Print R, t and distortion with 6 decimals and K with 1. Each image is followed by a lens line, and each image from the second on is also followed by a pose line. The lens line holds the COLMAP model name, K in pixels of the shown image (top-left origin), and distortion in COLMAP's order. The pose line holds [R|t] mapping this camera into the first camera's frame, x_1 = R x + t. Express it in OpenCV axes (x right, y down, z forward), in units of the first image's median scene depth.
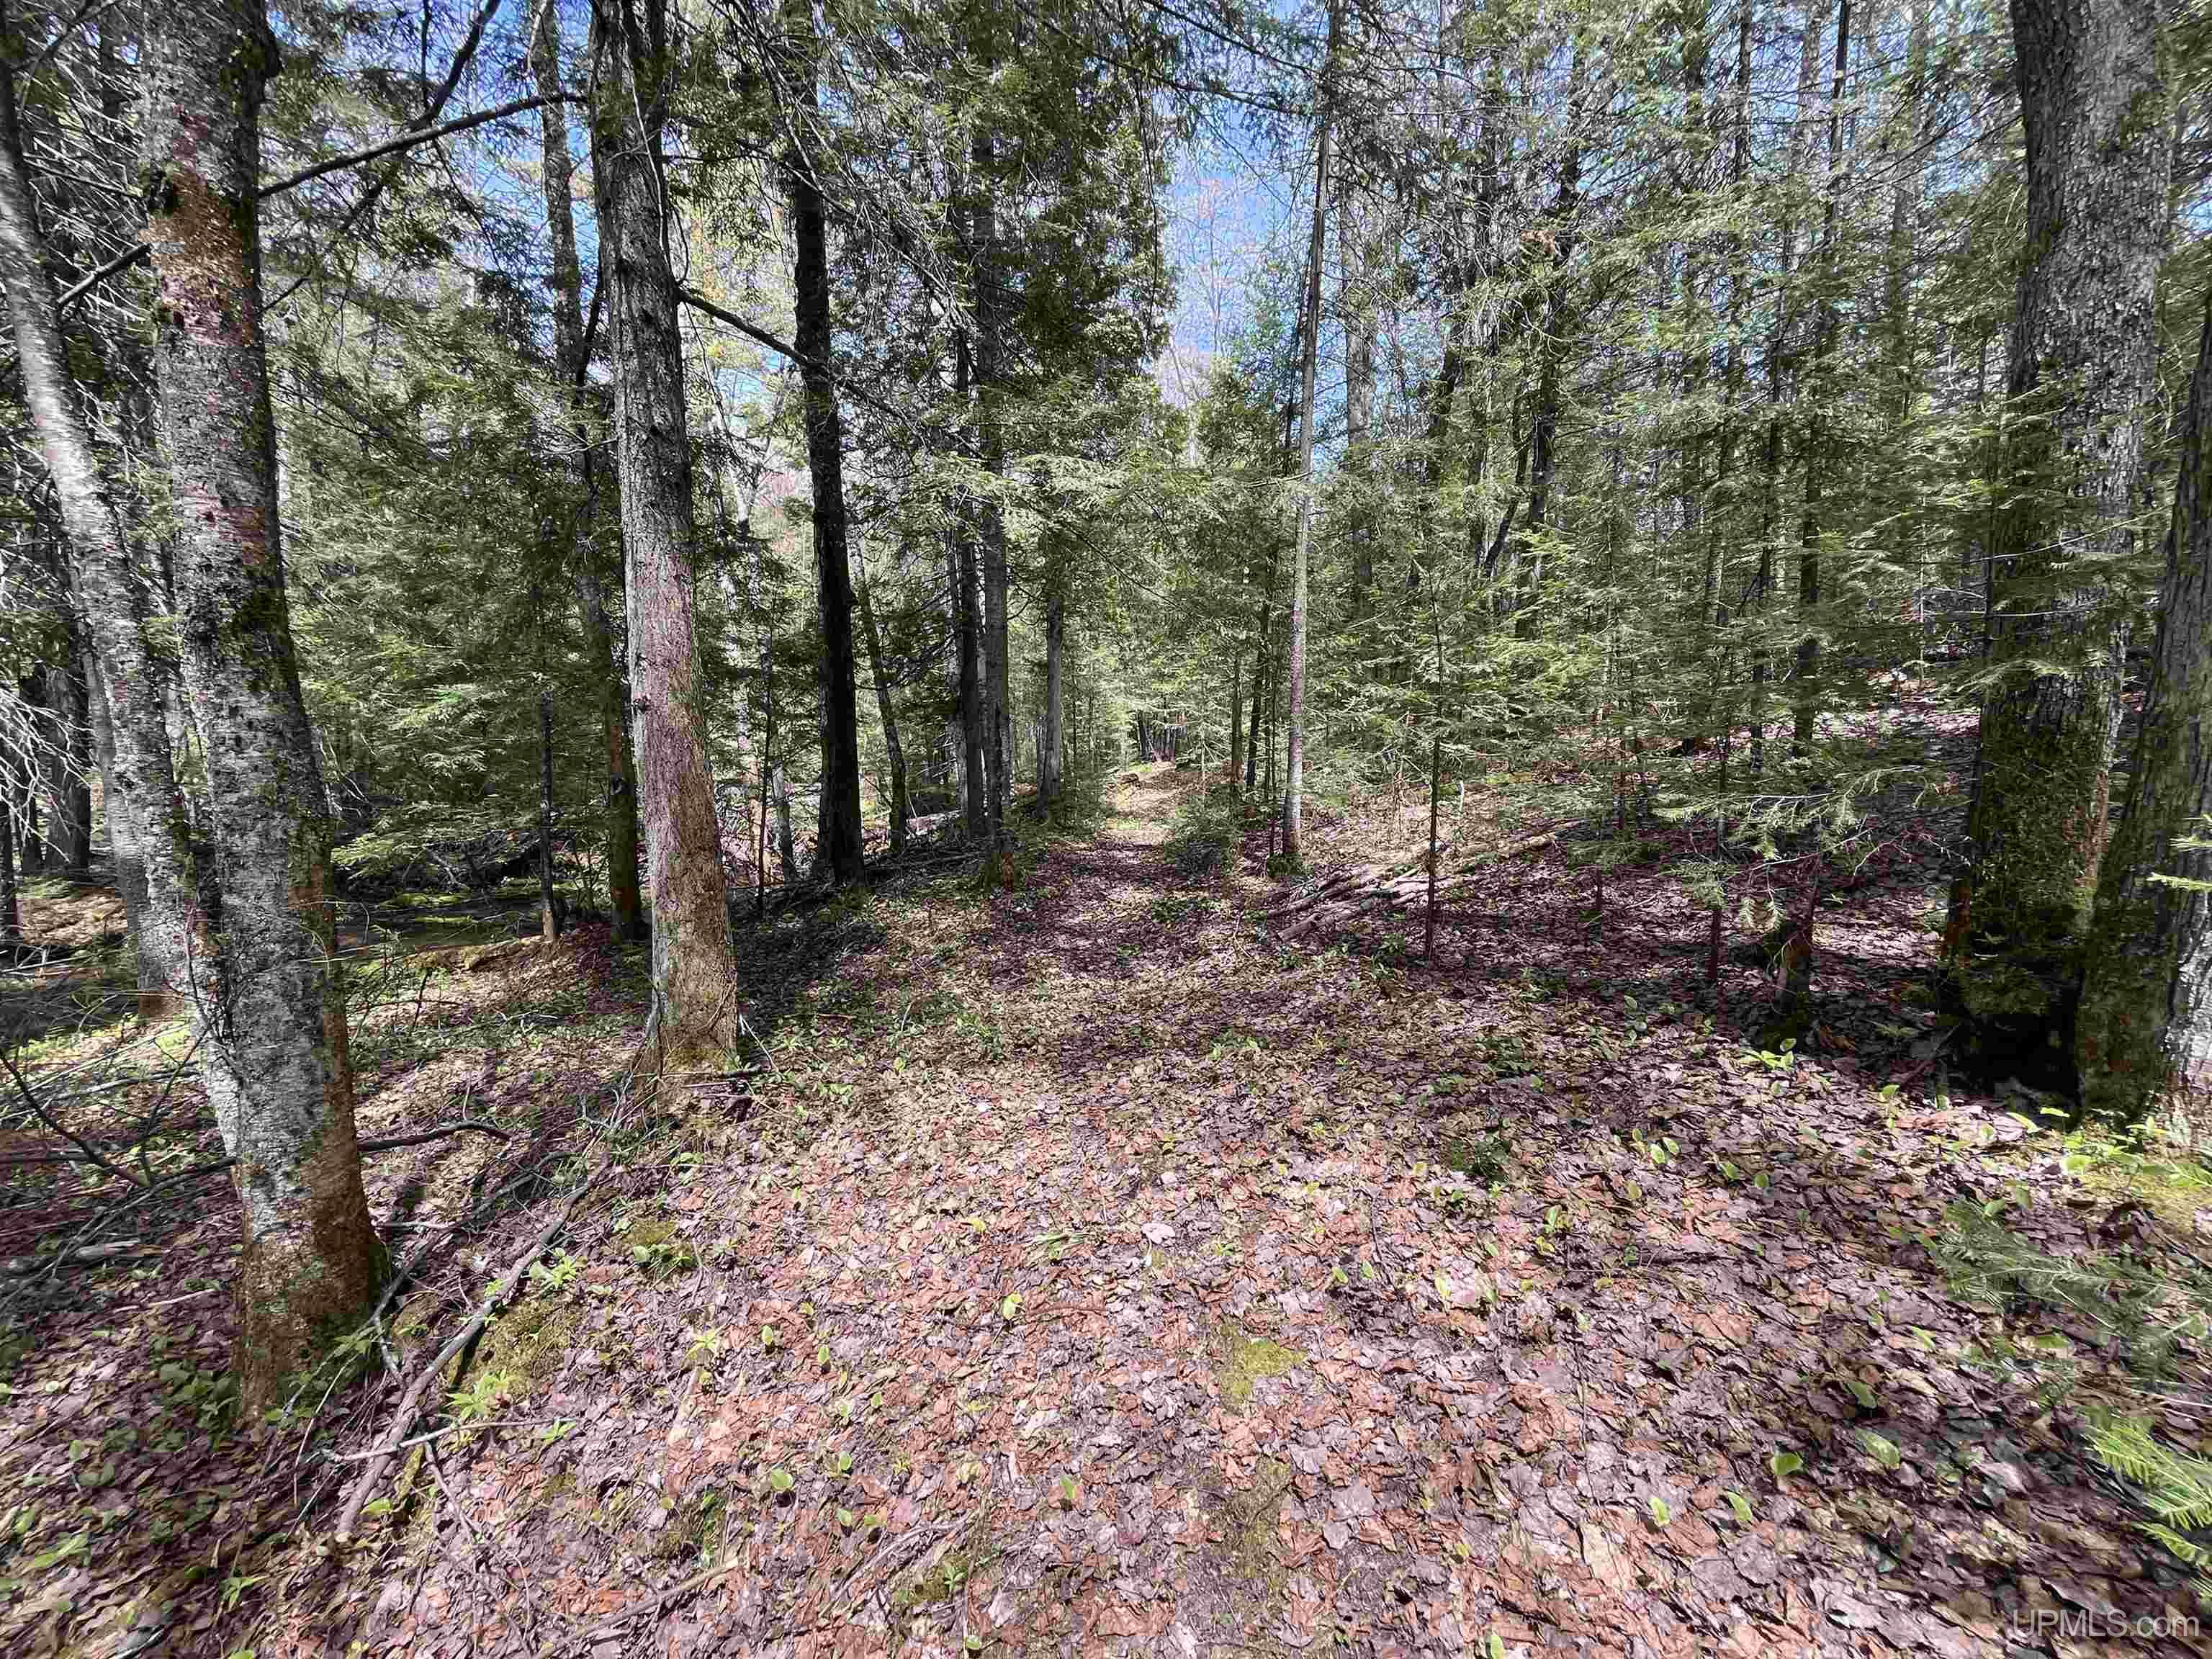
lens RADIAL K [[896.4, 0, 1098.0], [0, 896.4, 830.8], [0, 0, 1]] dist [-0.003359, 0.000070]
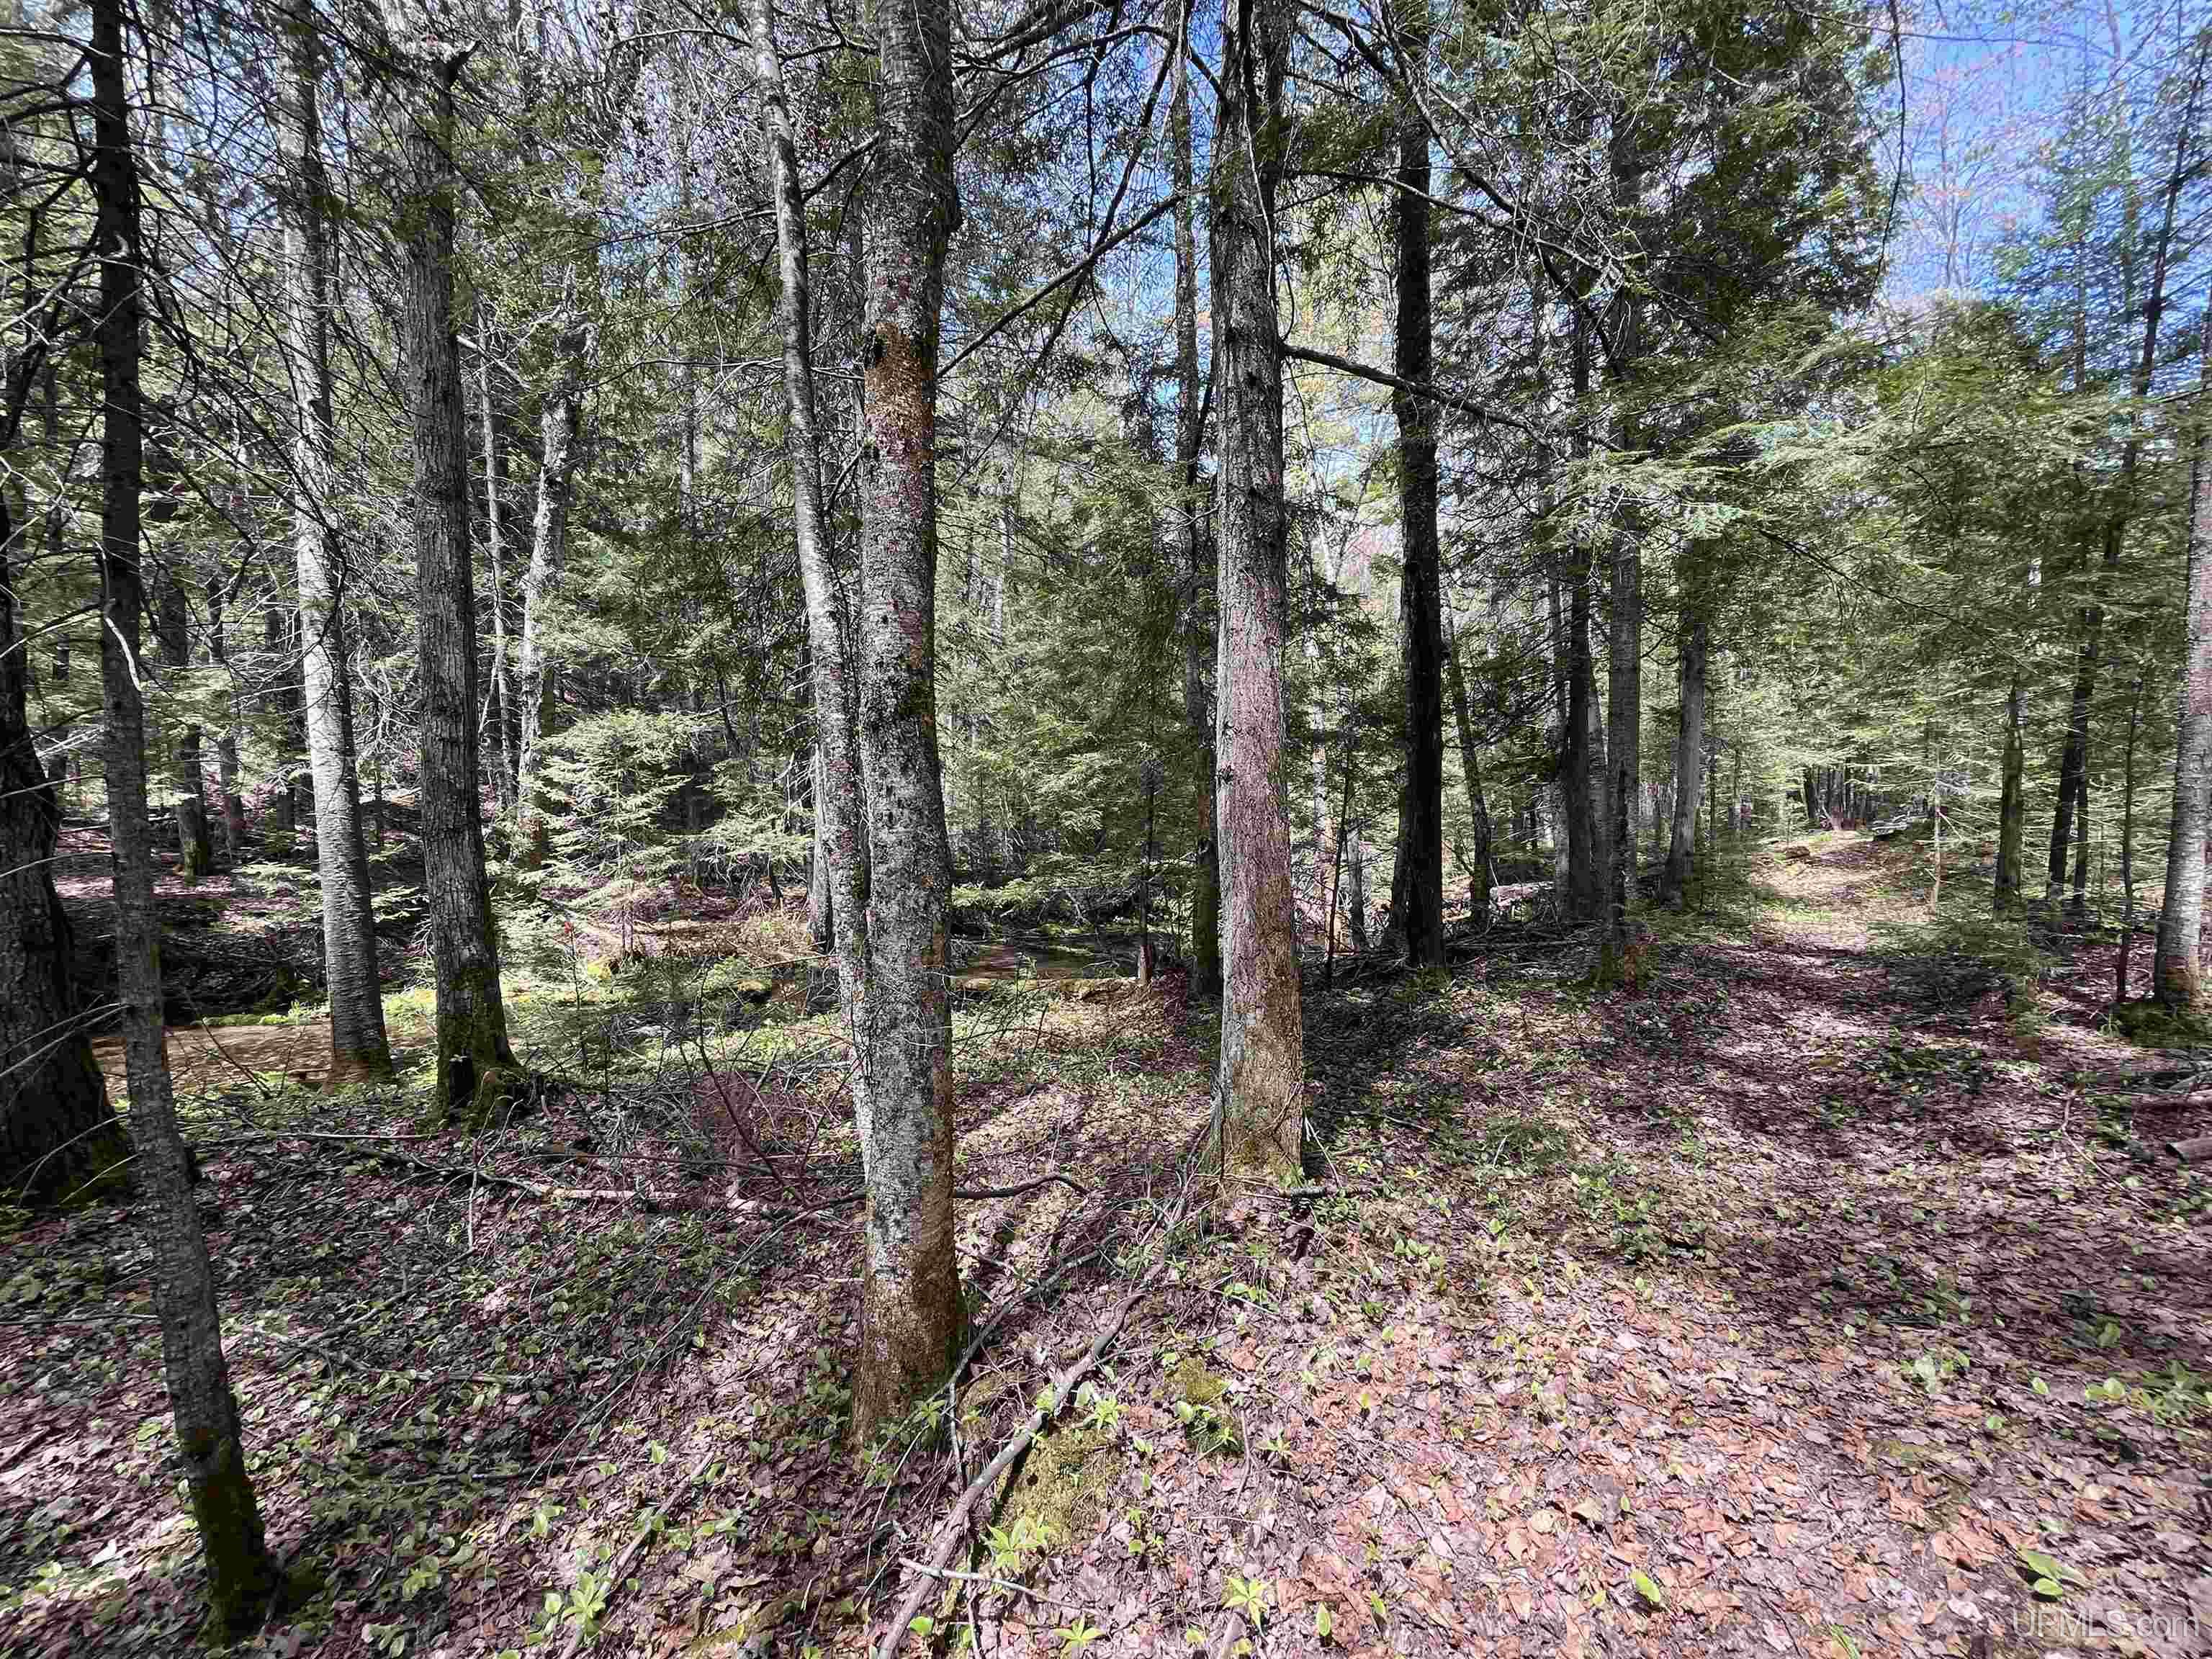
lens RADIAL K [[896.4, 0, 1106.0], [0, 896.4, 818.0], [0, 0, 1]] dist [-0.003359, 0.000070]
pose [[0.821243, 0.019159, -0.570257, -0.051912], [-0.063111, 0.996354, -0.057412, -0.024729], [0.567078, 0.083138, 0.819458, 0.113274]]
